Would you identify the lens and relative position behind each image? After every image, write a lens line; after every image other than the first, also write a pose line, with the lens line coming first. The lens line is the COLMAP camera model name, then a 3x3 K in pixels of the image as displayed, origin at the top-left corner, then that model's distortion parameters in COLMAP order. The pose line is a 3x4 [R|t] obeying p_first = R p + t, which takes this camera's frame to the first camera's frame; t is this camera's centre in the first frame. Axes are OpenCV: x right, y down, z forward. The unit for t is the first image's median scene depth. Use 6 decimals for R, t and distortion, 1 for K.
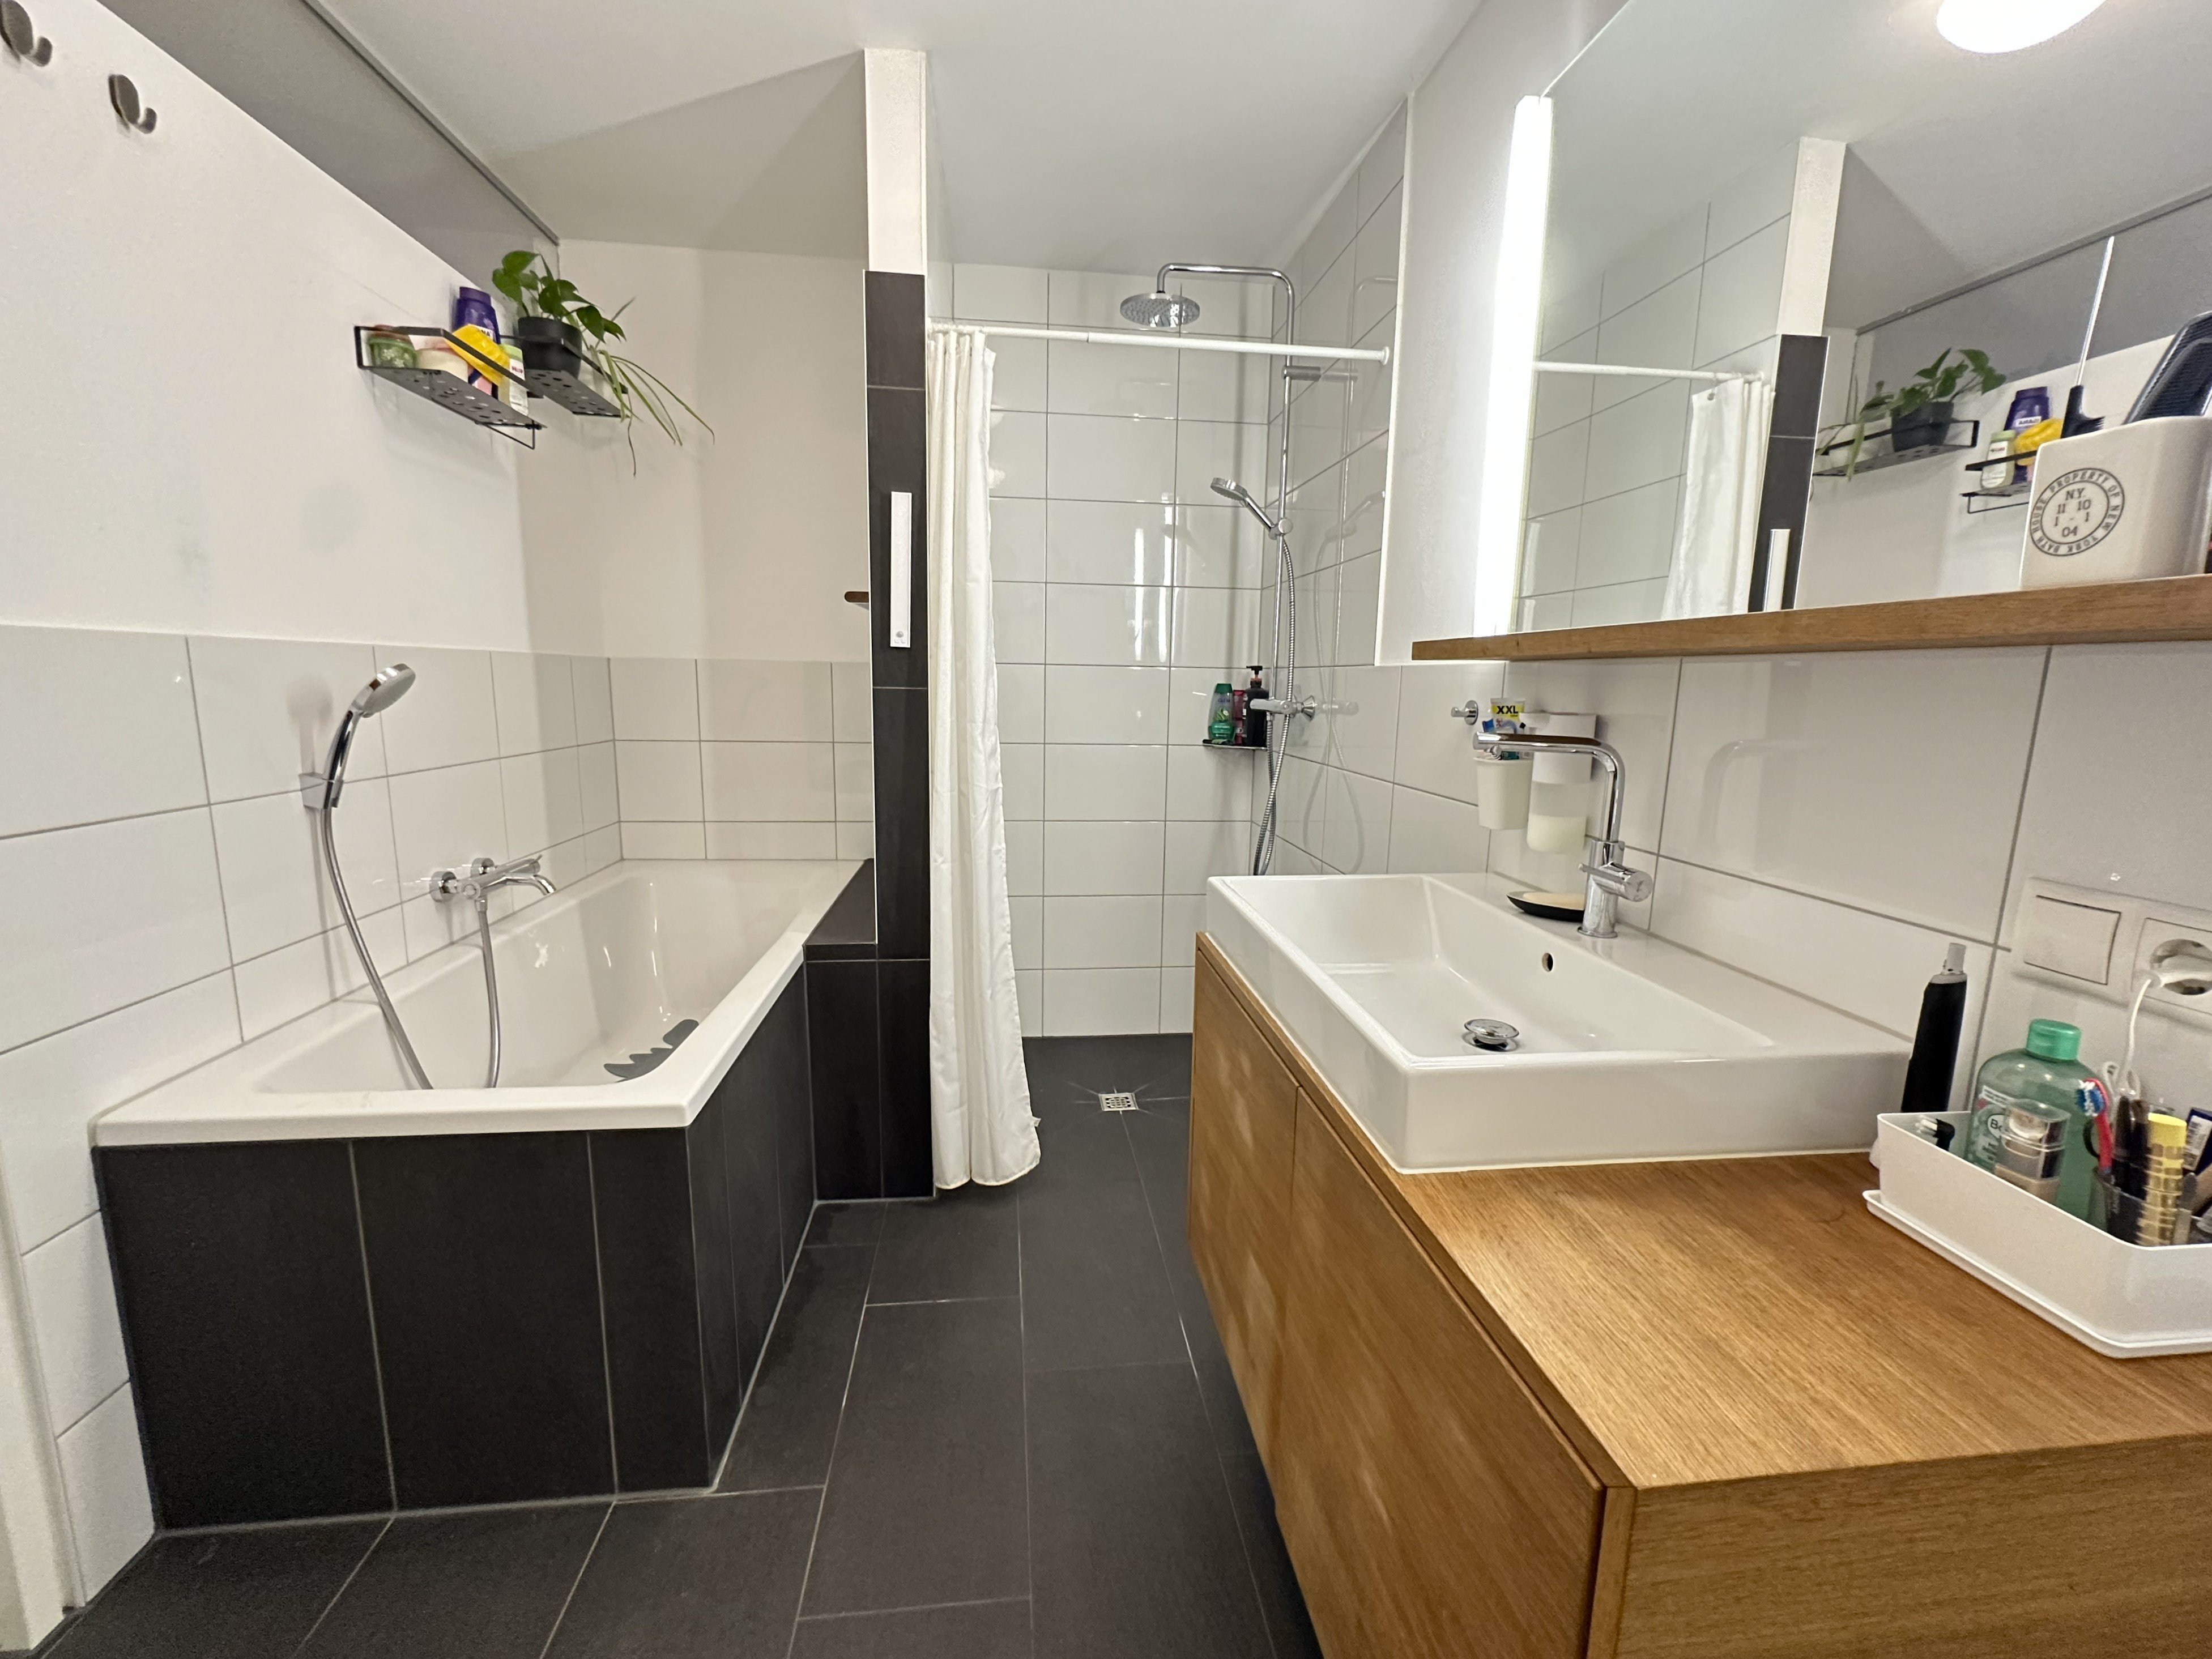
lens RADIAL K [[915.1, 0, 1106.0], [0, 915.1, 829.5], [0, 0, 1]] dist [-0.007197, 0.000224]
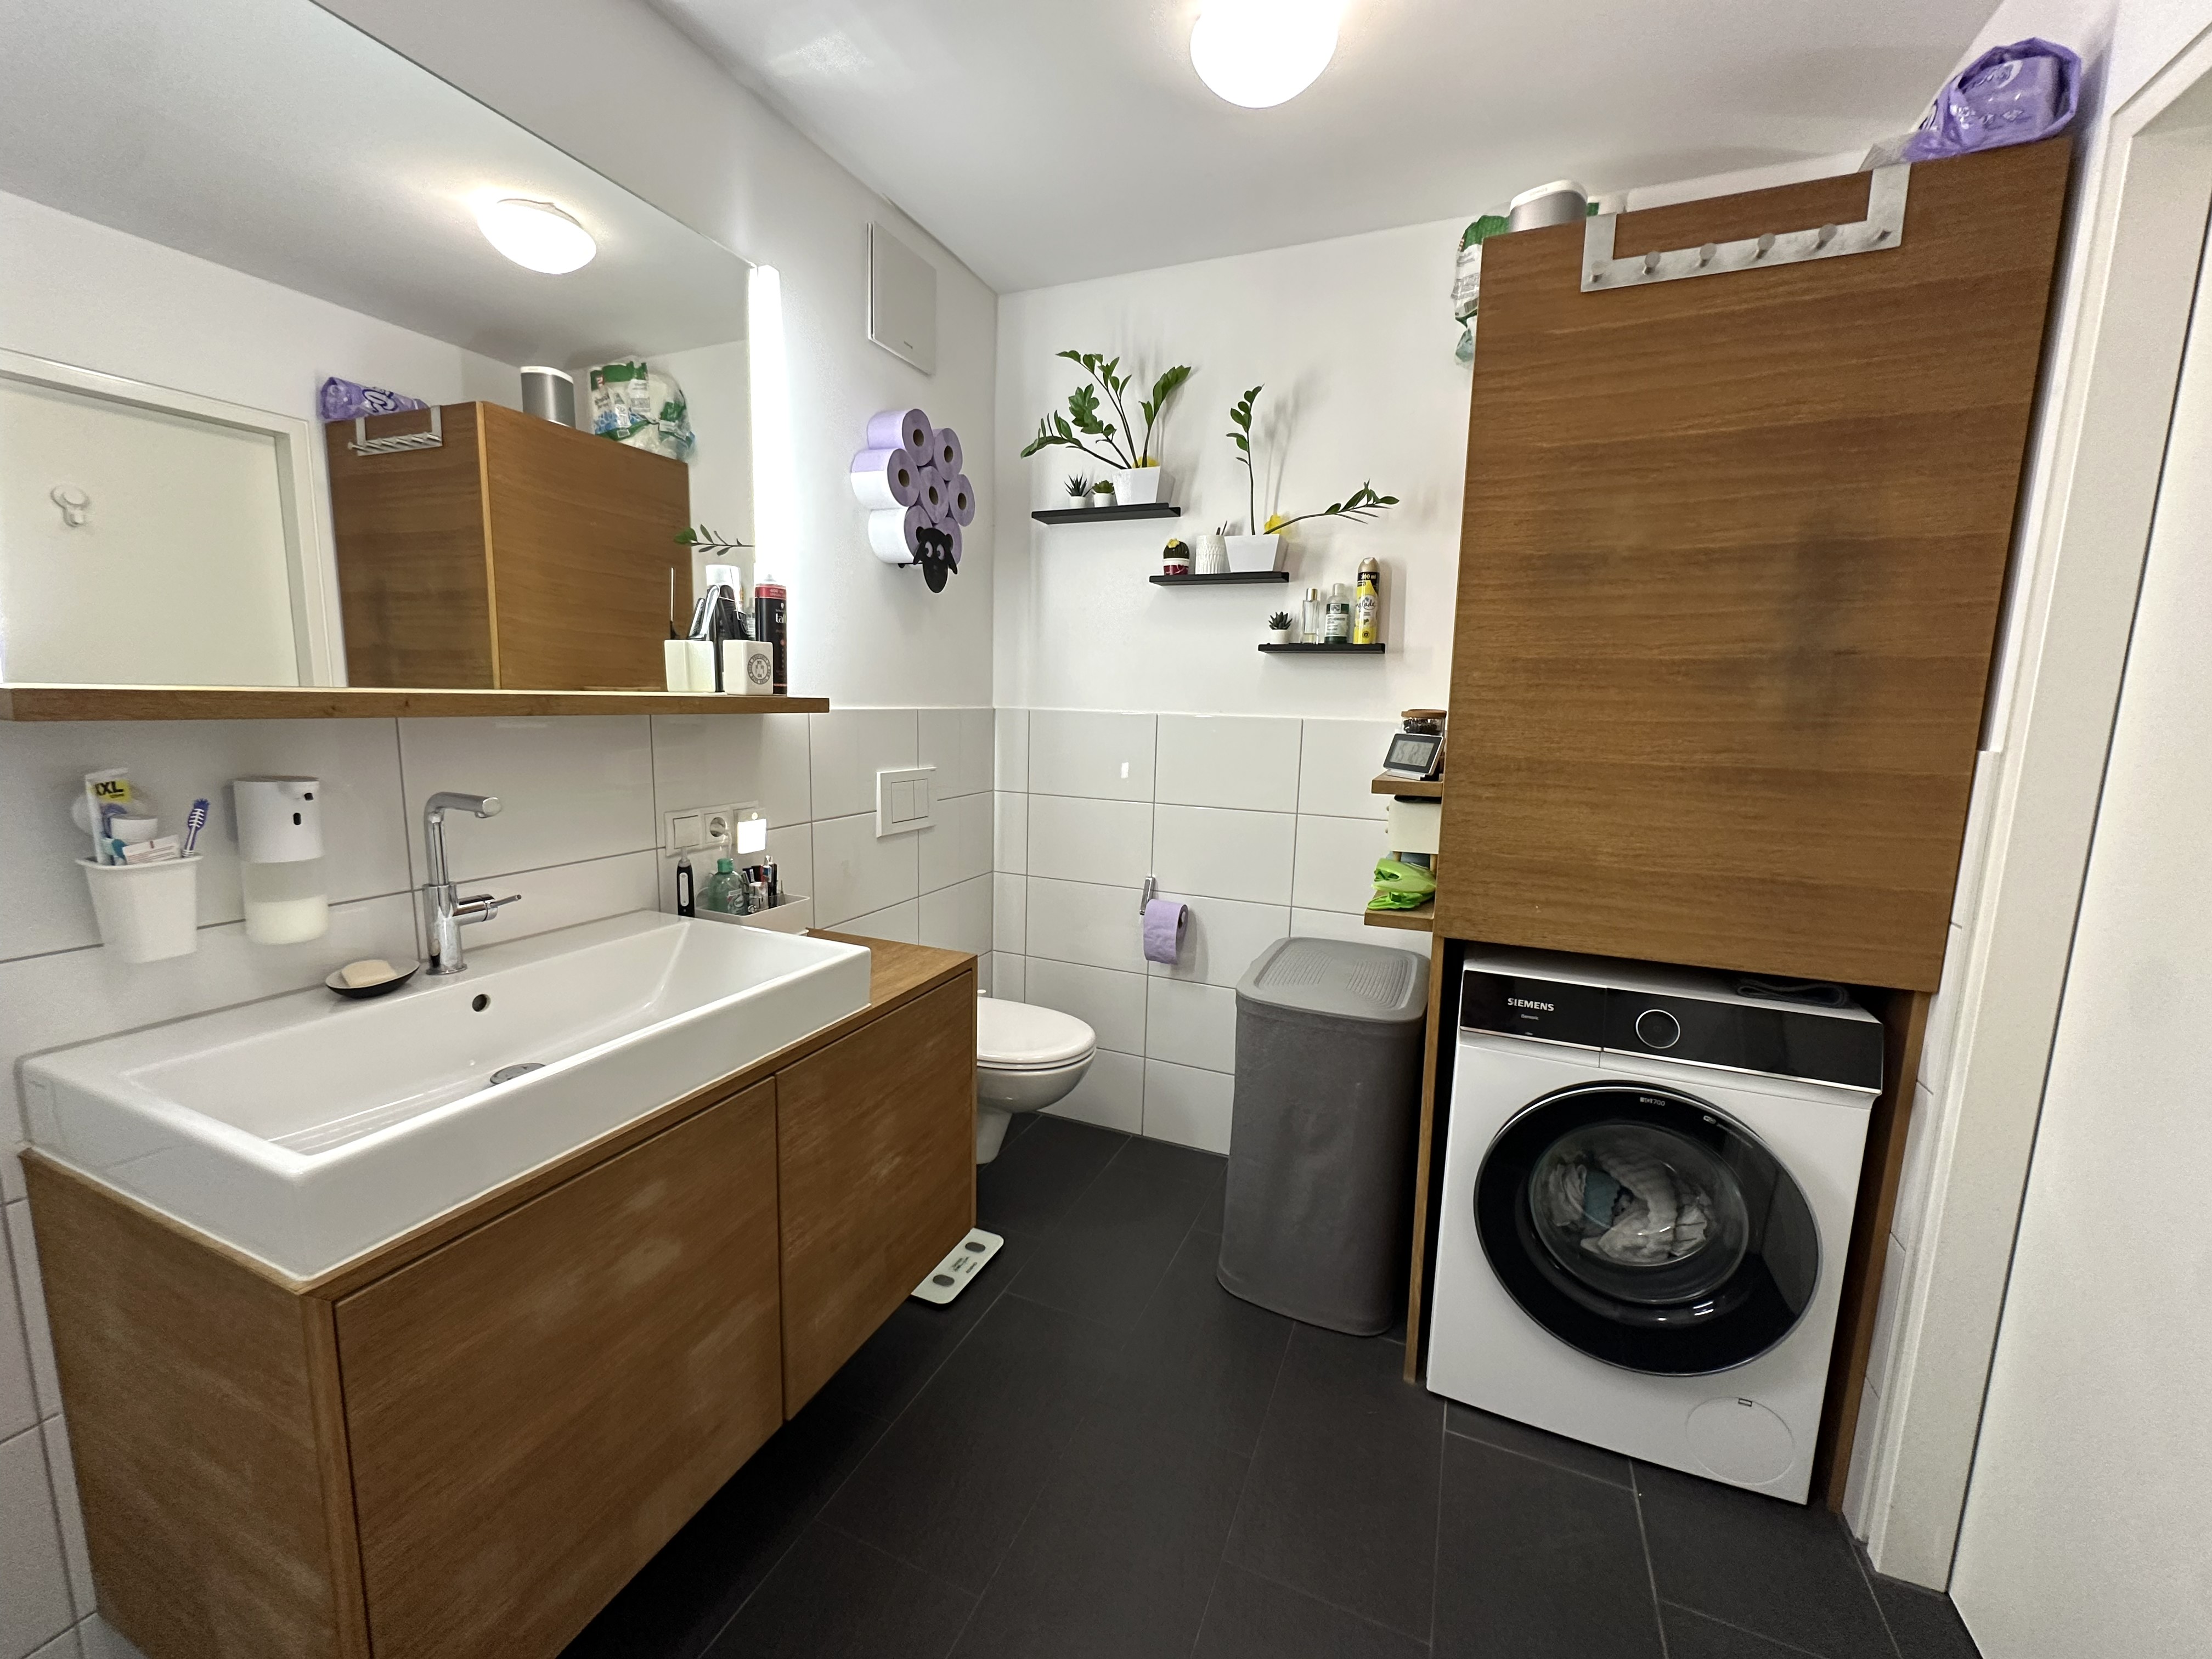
lens RADIAL K [[879.7, 0, 1106.0], [0, 879.7, 829.5], [0, 0, 1]] dist [-0.006390, 0.001049]
pose [[-0.867295, -0.115442, 0.484224, -0.396350], [0.038816, 0.954093, 0.296984, -0.206047], [-0.496279, 0.276368, -0.822999, 0.912227]]
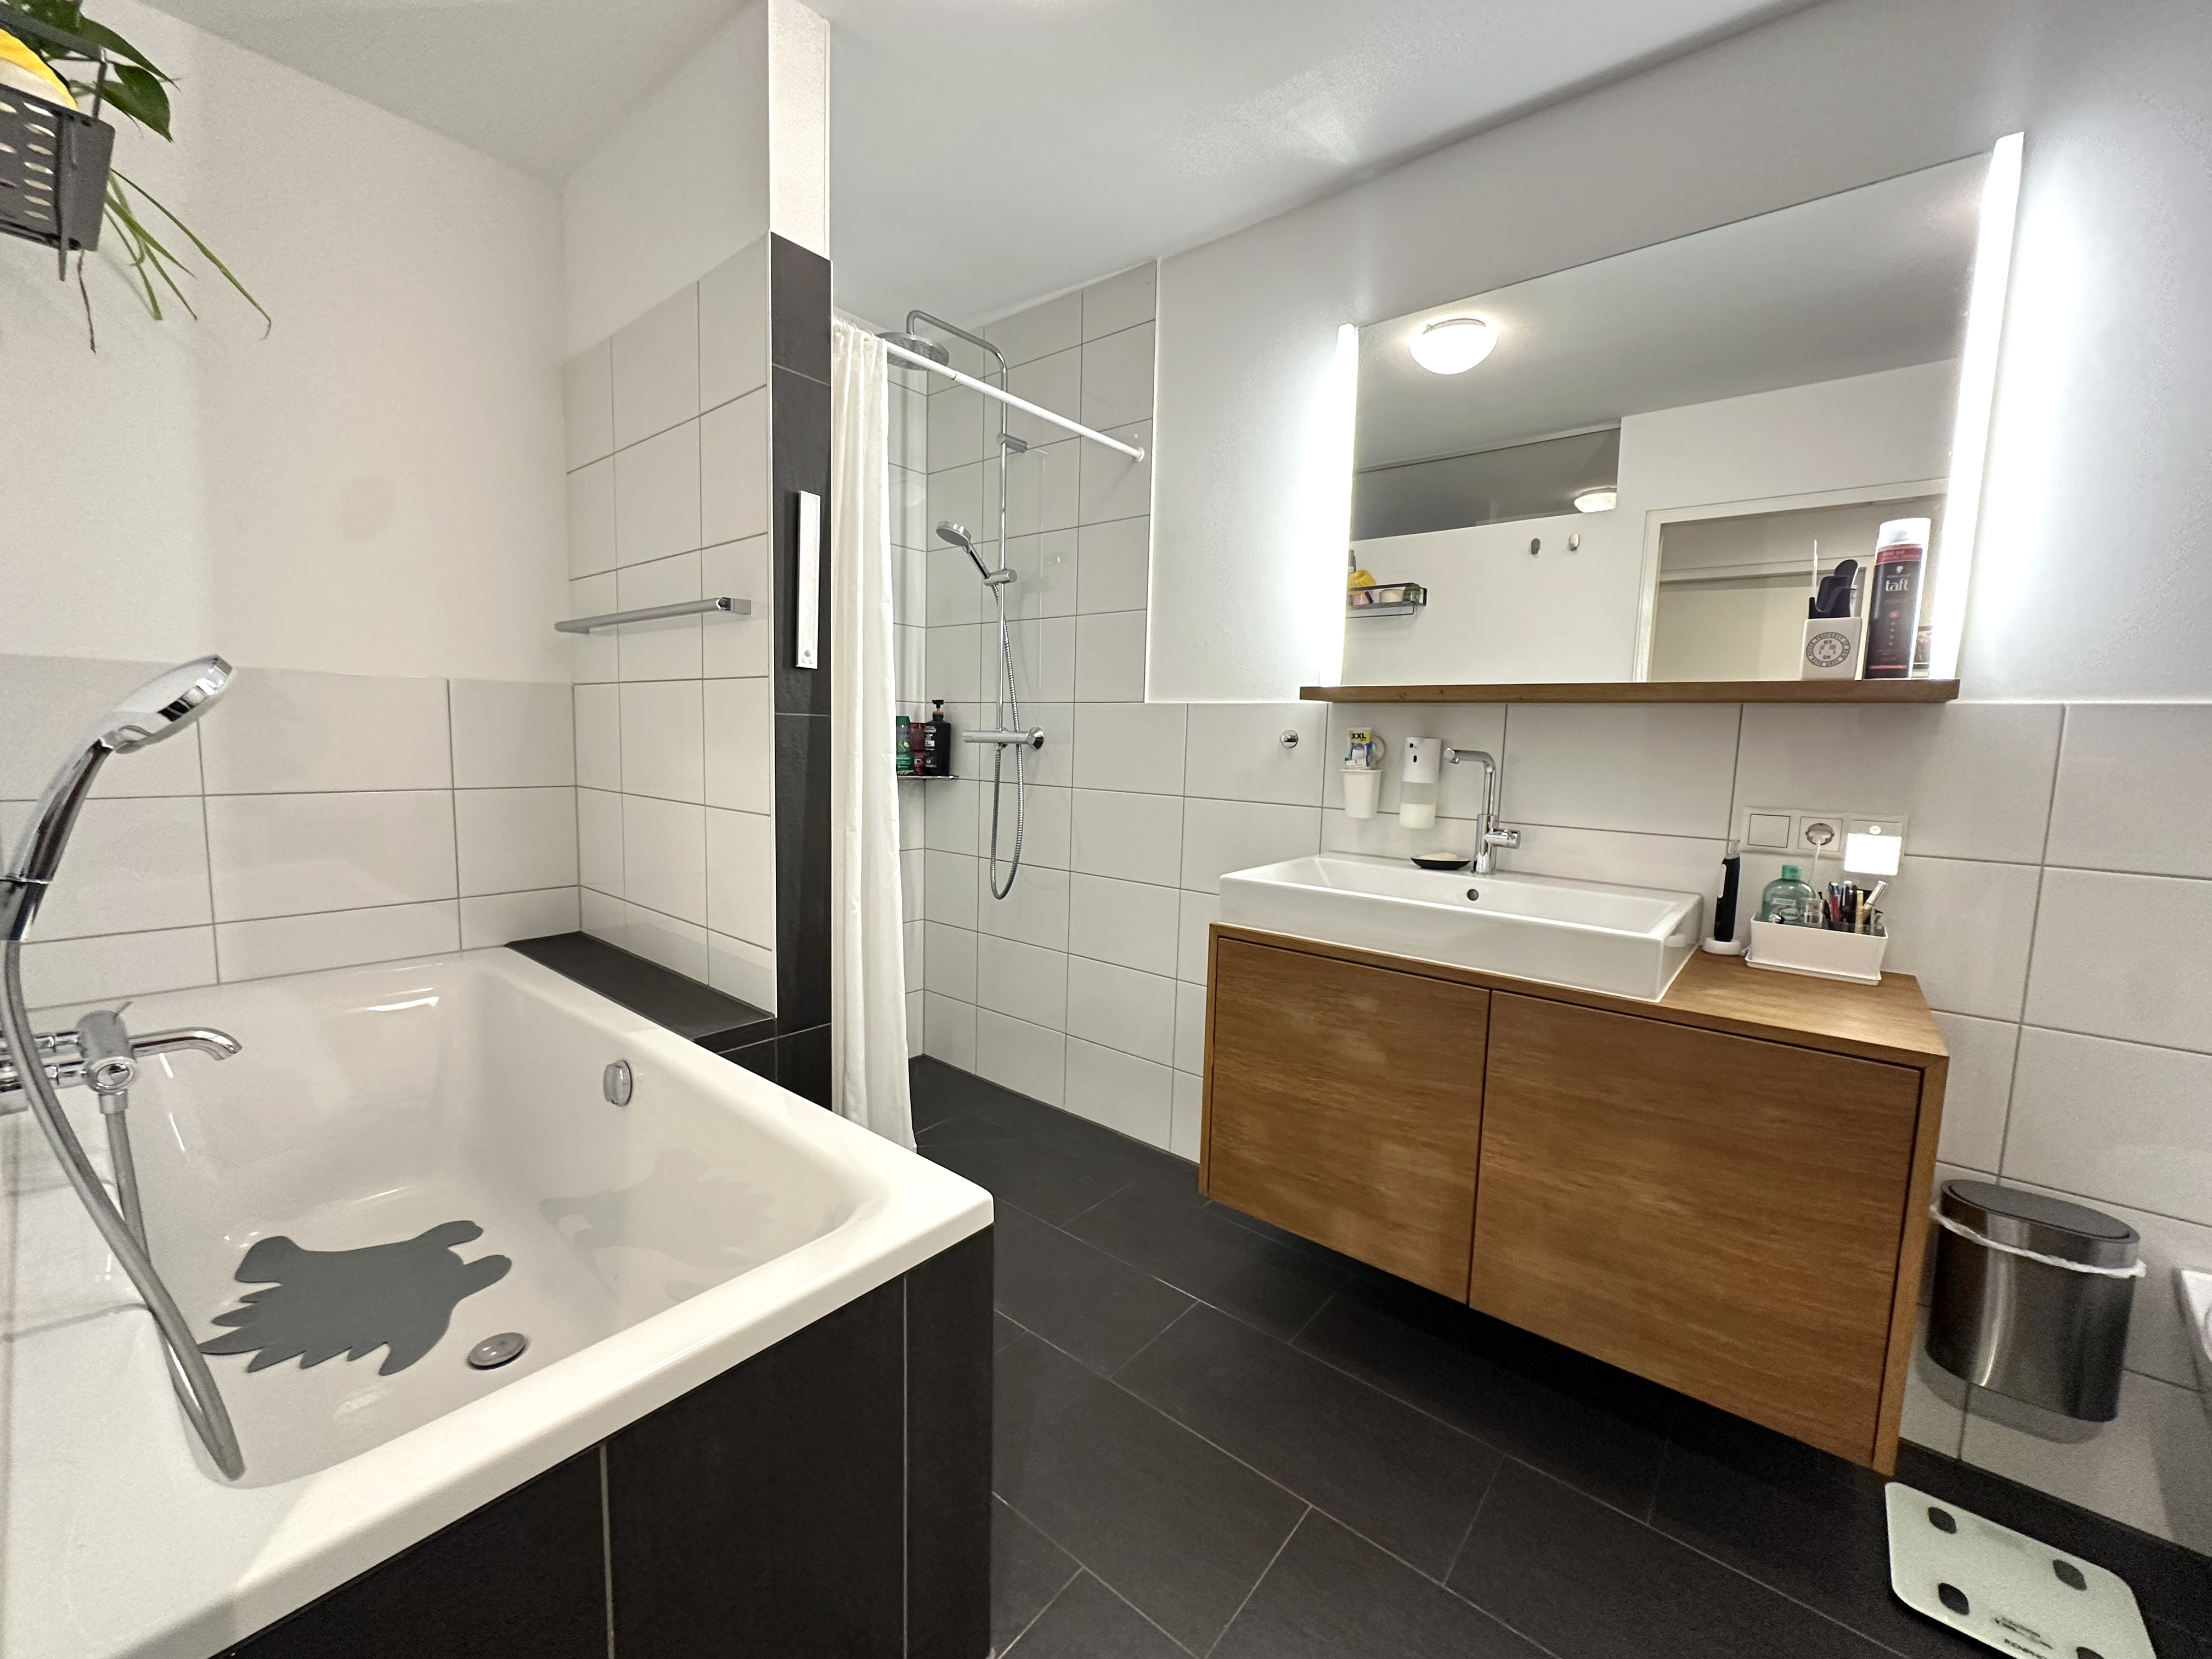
lens RADIAL K [[879.7, 0, 1106.0], [0, 879.7, 829.5], [0, 0, 1]] dist [-0.006390, 0.001049]
pose [[0.714815, -0.073571, 0.695432, -0.647274], [0.098670, 0.995113, 0.003855, -0.021611], [-0.692317, 0.065863, 0.718581, 0.218858]]
